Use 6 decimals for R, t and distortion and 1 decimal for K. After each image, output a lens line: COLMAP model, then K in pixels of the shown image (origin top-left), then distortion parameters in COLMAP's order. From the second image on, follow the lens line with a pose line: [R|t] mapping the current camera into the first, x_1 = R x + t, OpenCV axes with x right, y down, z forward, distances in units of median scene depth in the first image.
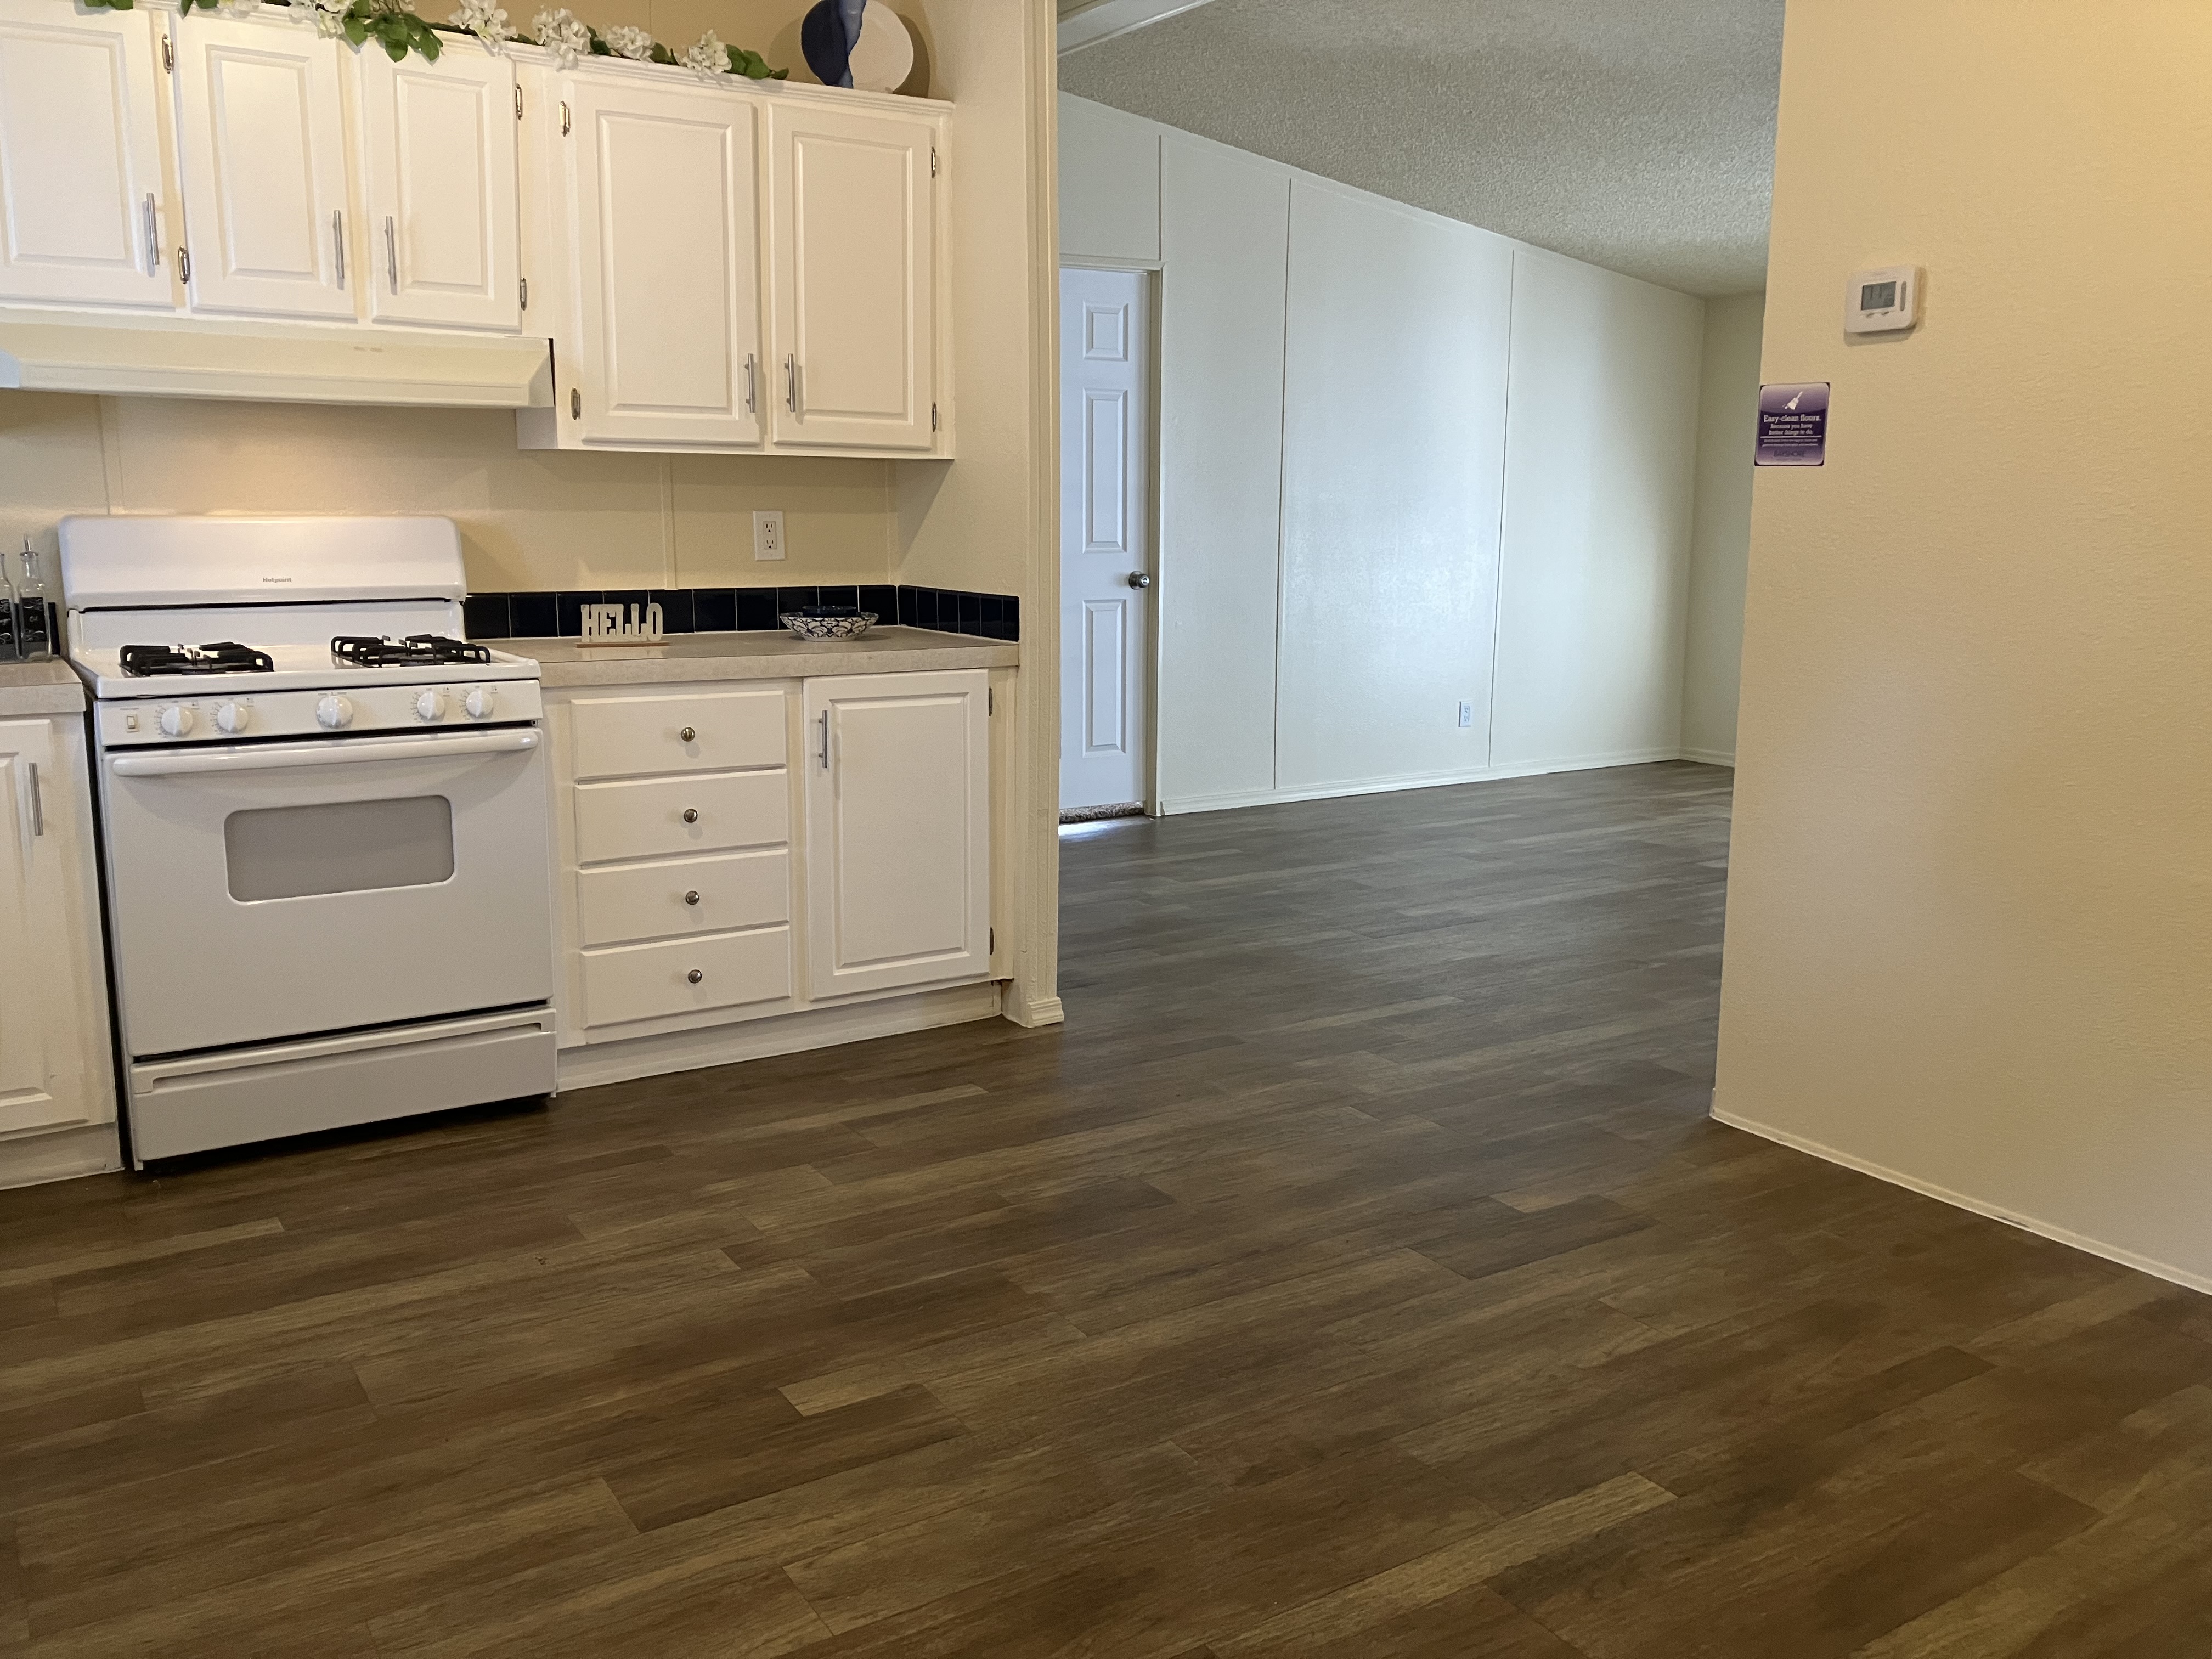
lens RADIAL K [[1843.9, 0, 1105.3], [0, 1843.9, 828.5], [0, 0, 1]] dist [0.029673, -0.019624]
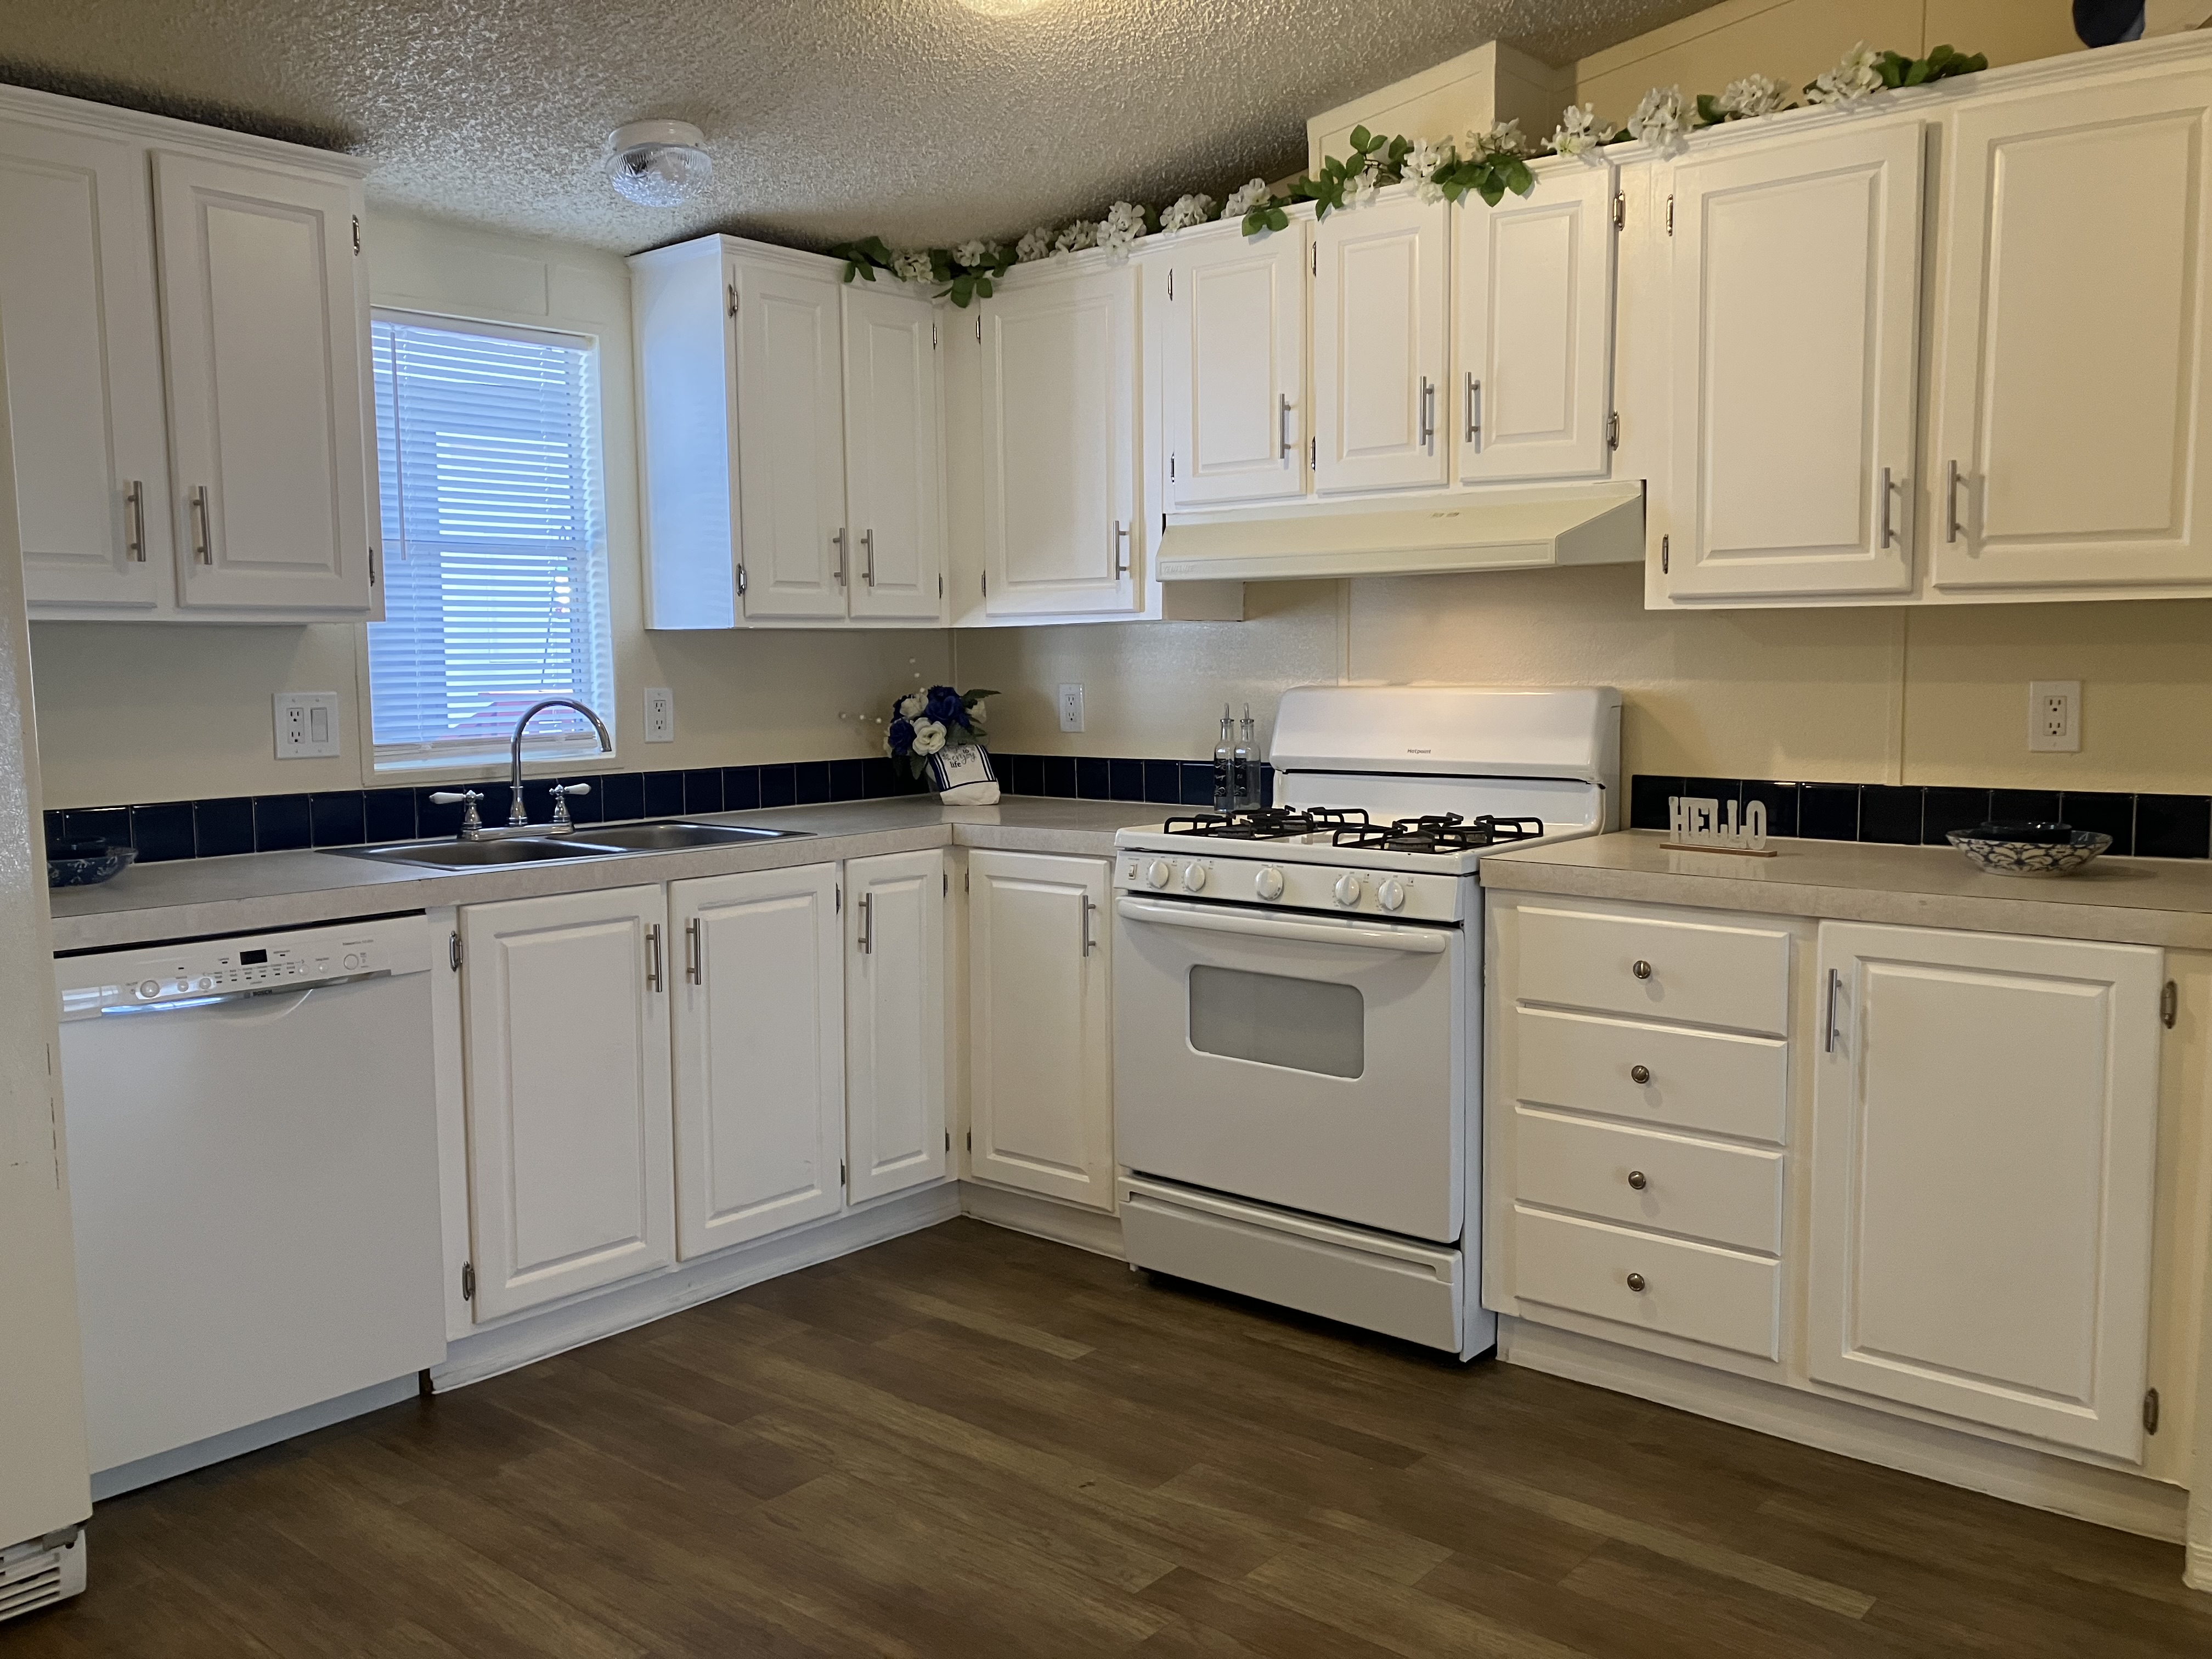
lens RADIAL K [[1843.9, 0, 1109.6], [0, 1843.9, 832.1], [0, 0, 1]] dist [0.029673, -0.019624]
pose [[0.279189, 0.084442, -0.956516, 0.442659], [-0.159757, 0.986327, 0.040443, -0.101932], [0.946853, 0.141519, 0.288862, 0.549014]]
